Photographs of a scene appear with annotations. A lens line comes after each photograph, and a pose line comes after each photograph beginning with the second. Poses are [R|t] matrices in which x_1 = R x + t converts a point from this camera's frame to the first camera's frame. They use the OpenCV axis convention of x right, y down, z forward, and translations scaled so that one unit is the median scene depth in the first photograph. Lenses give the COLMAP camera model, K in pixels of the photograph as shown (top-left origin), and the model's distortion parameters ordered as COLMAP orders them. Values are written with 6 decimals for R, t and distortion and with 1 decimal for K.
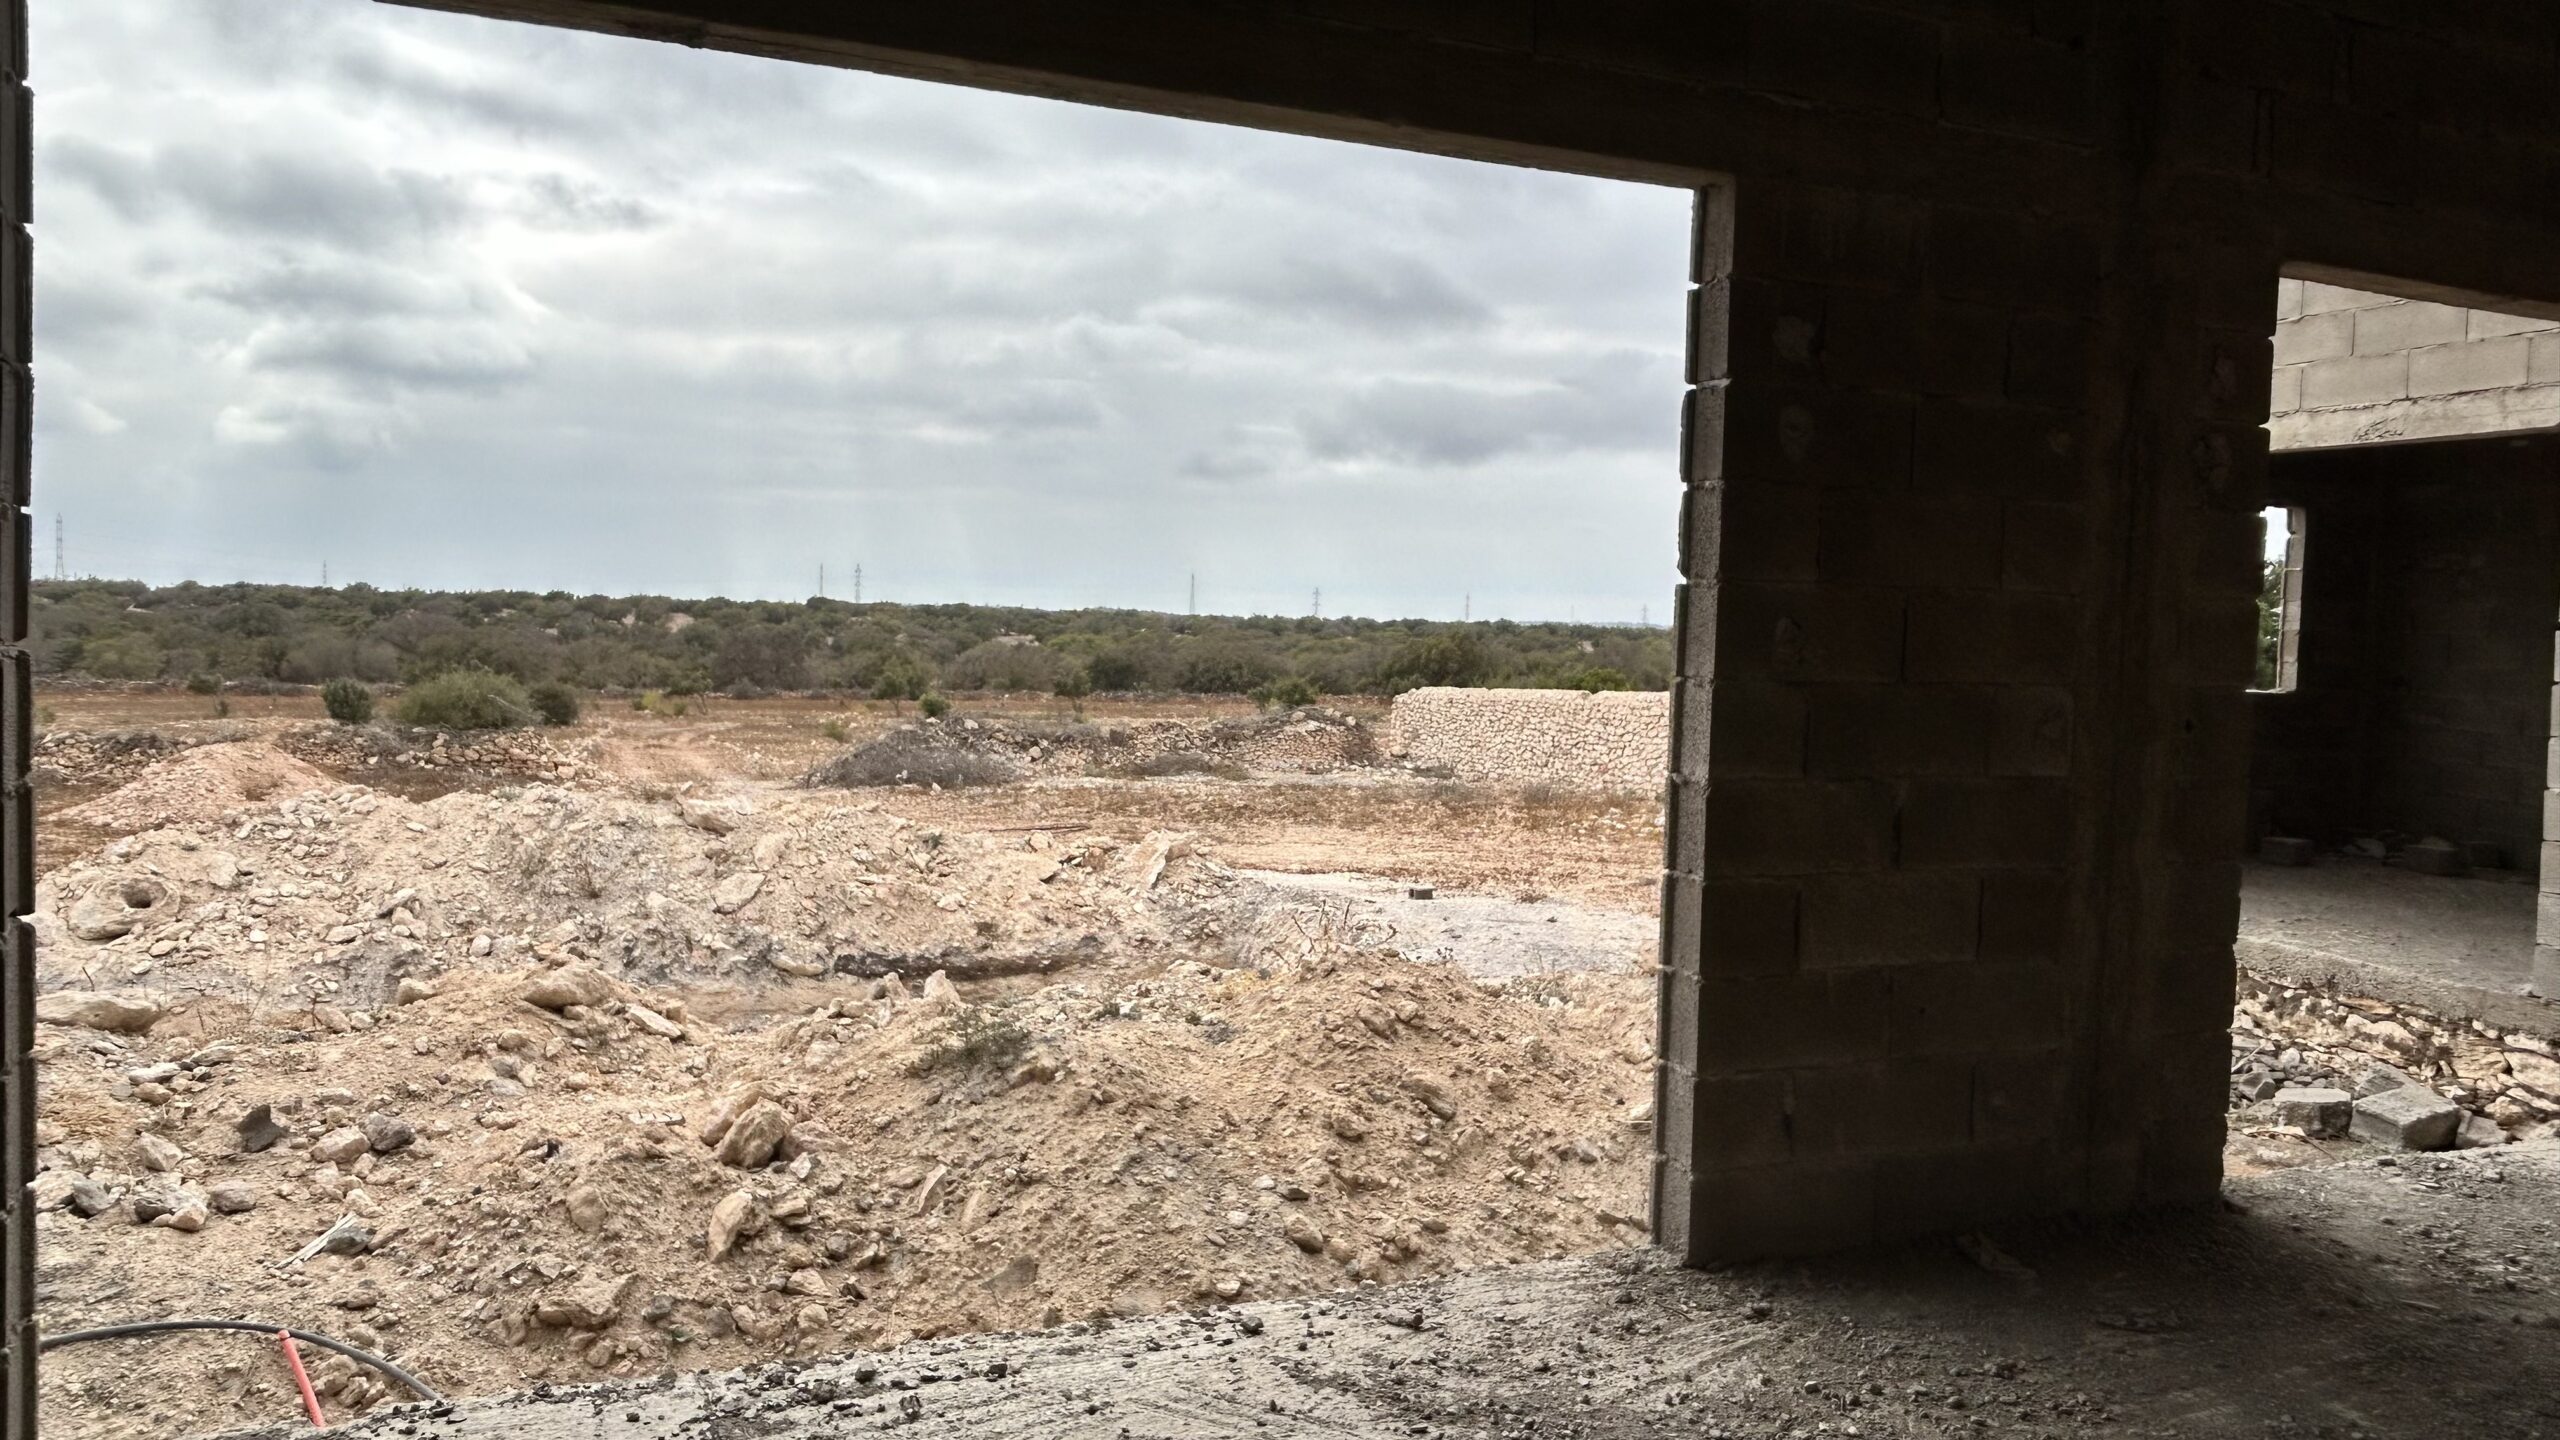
lens RADIAL K [[1690.1, 0, 1265.8], [0, 1690.1, 708.9], [0, 0, 1]] dist [0.003518, -0.014705]
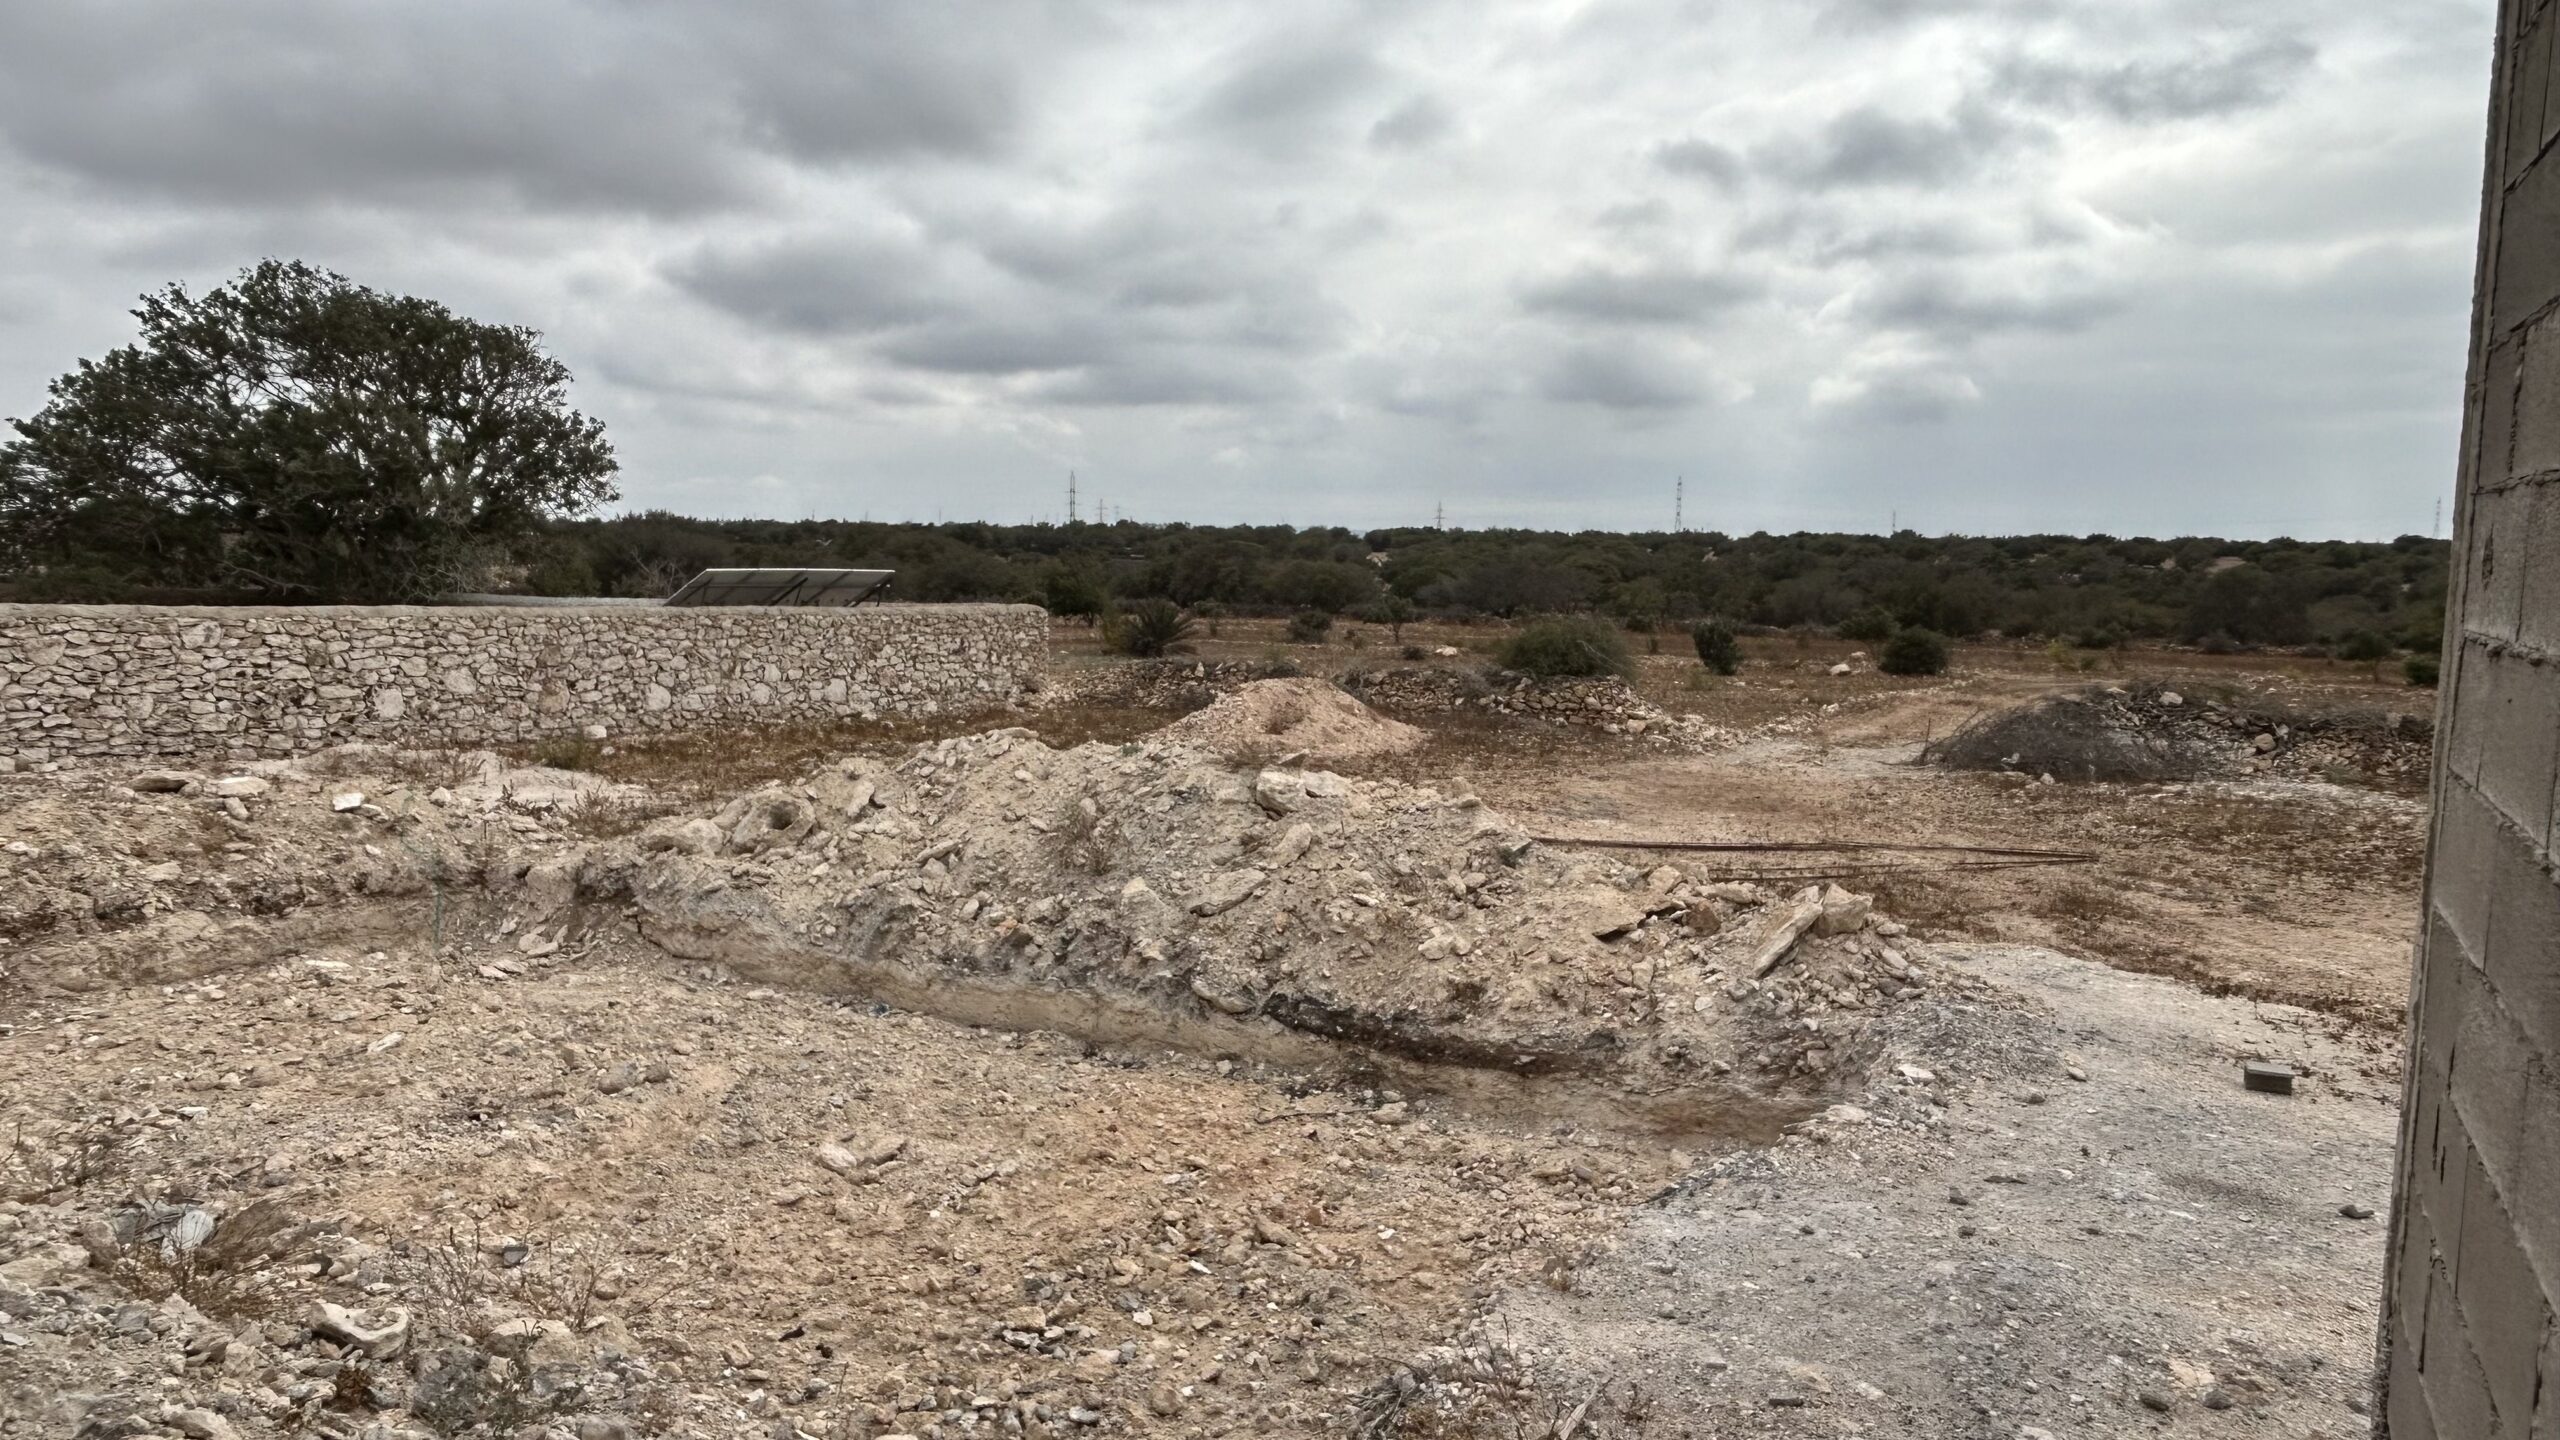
lens RADIAL K [[1690.1, 0, 1270.7], [0, 1690.1, 712.3], [0, 0, 1]] dist [0.003518, -0.014705]
pose [[0.648137, 0.061162, -0.759064, 0.134214], [-0.035191, 0.998110, 0.050375, -0.008148], [0.760710, -0.005937, 0.649064, 0.211603]]
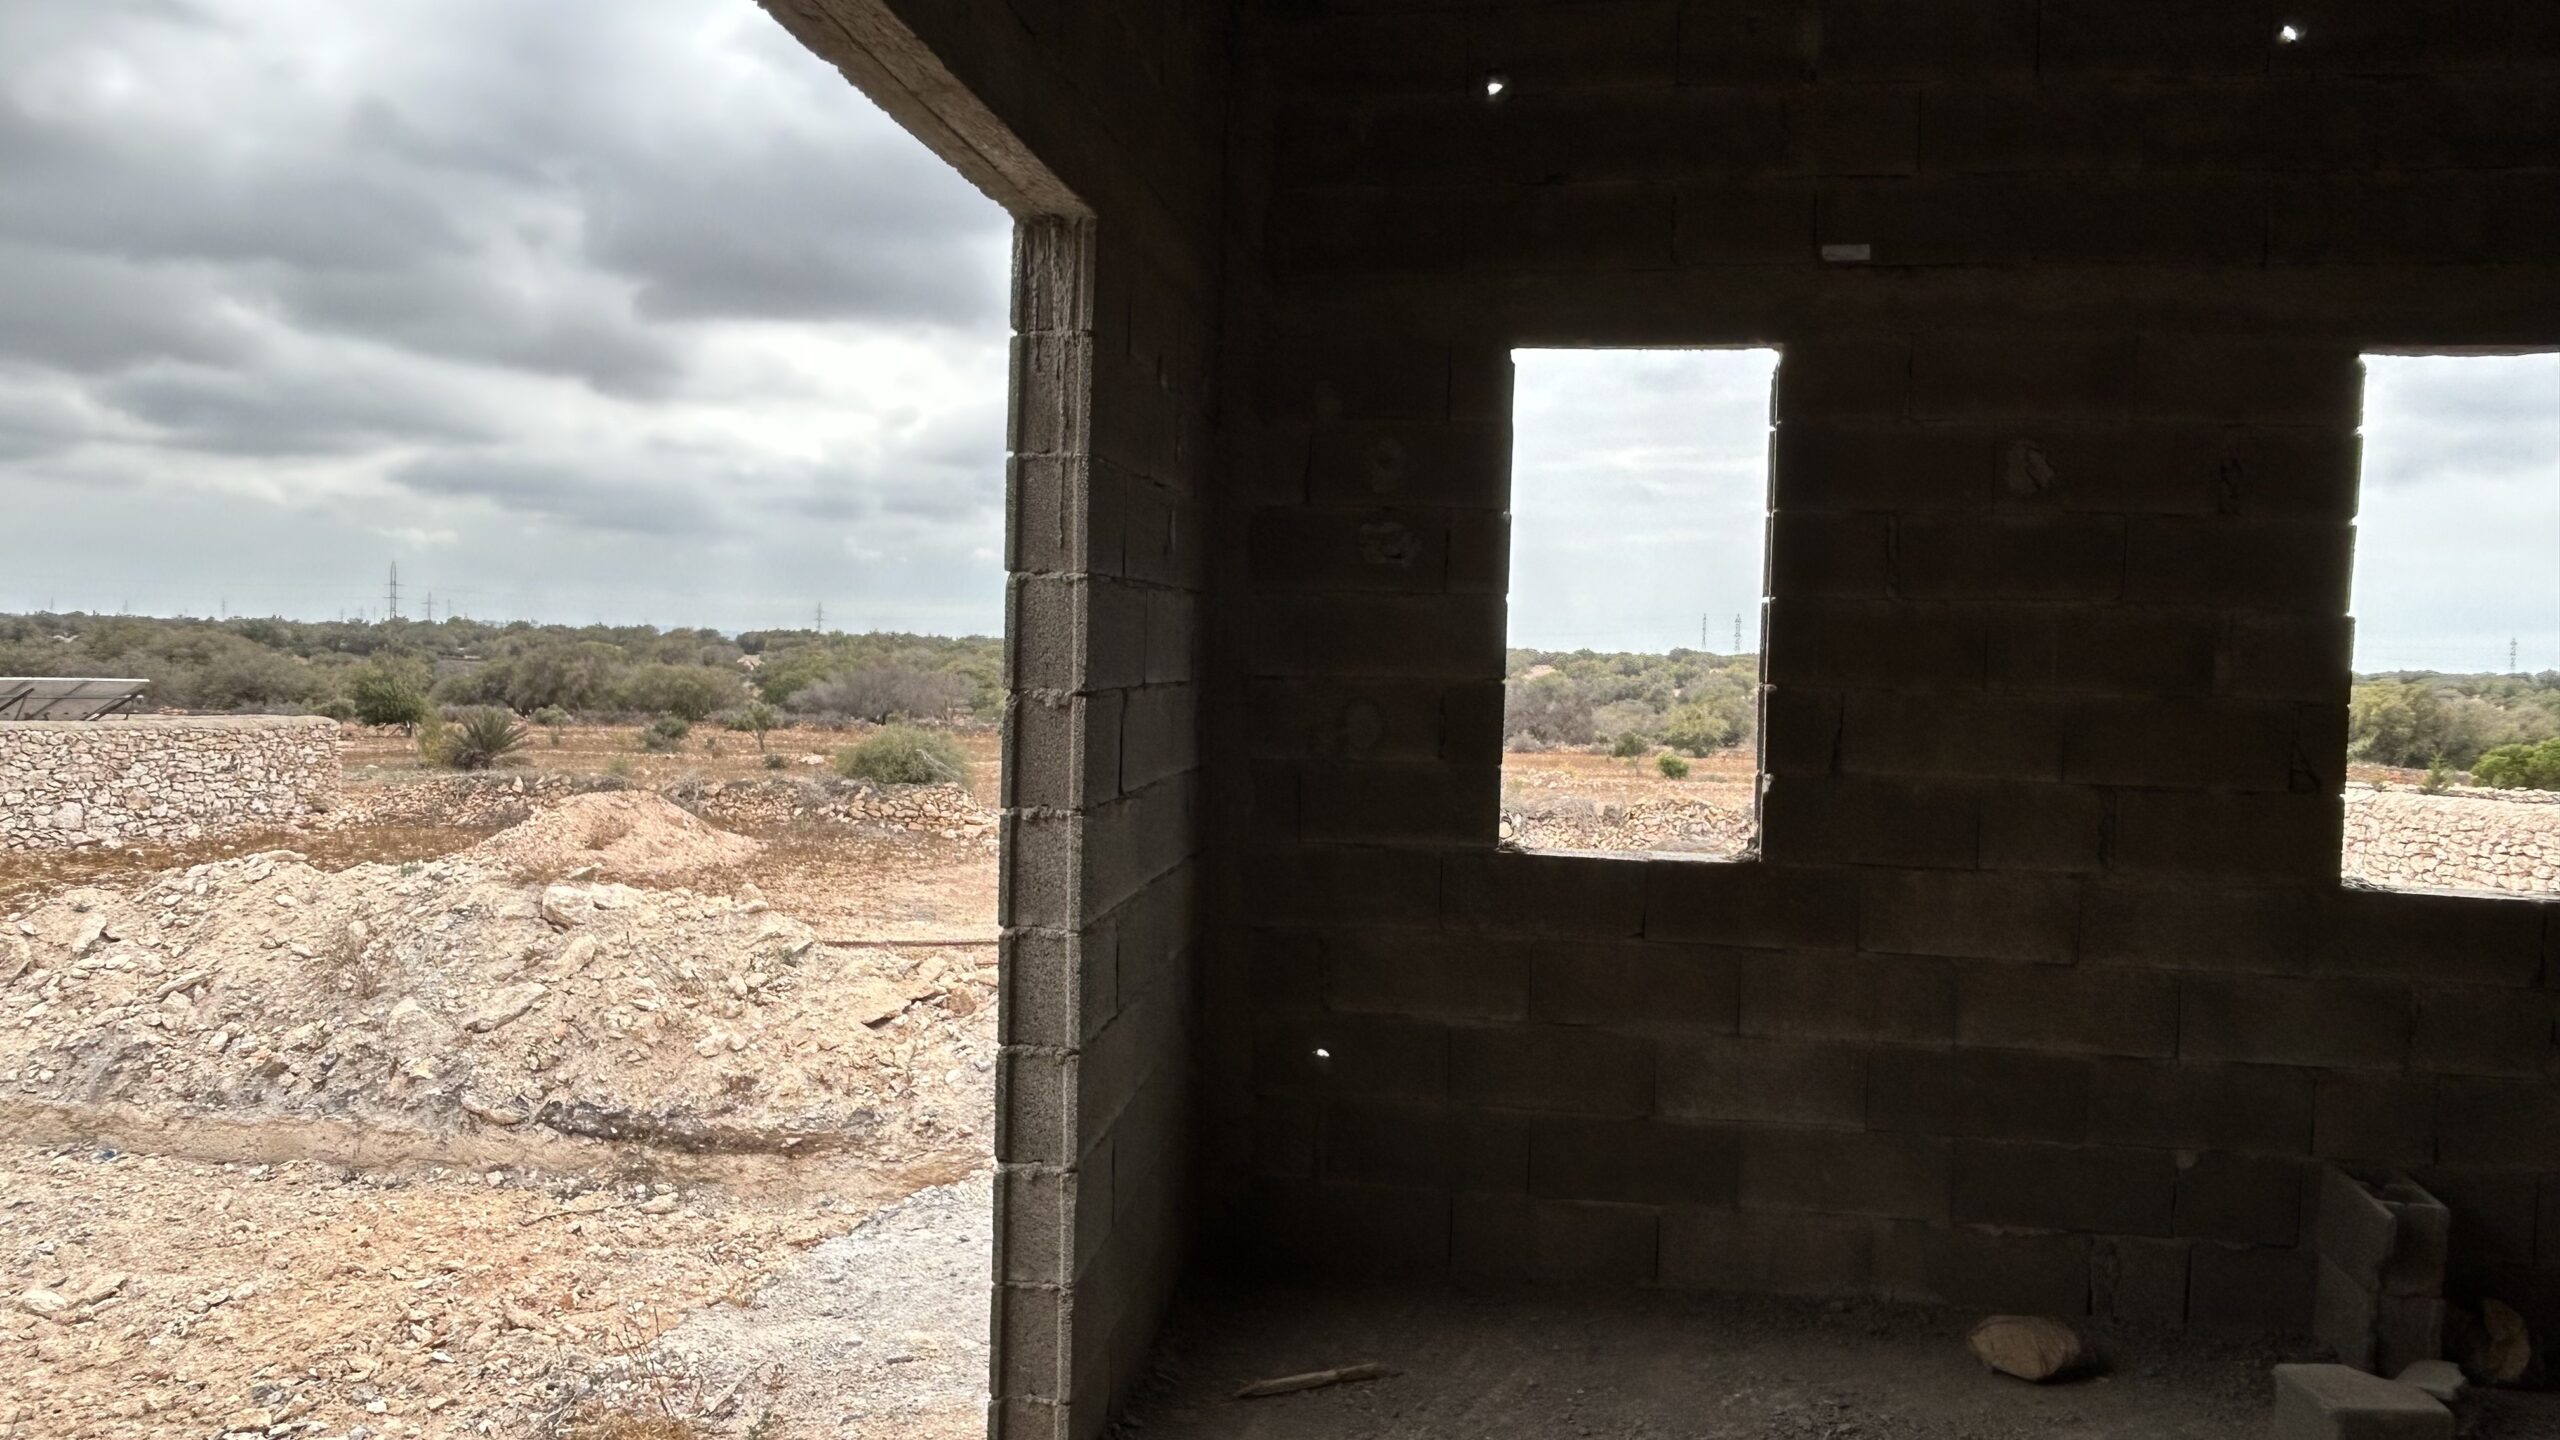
lens RADIAL K [[1722.8, 0, 1264.9], [0, 1722.8, 703.7], [0, 0, 1]] dist [0.008908, -0.022904]
pose [[0.870467, 0.008859, -0.492148, 0.181441], [-0.025567, 0.999302, -0.027232, -0.010833], [0.491563, 0.036287, 0.870086, 0.192674]]
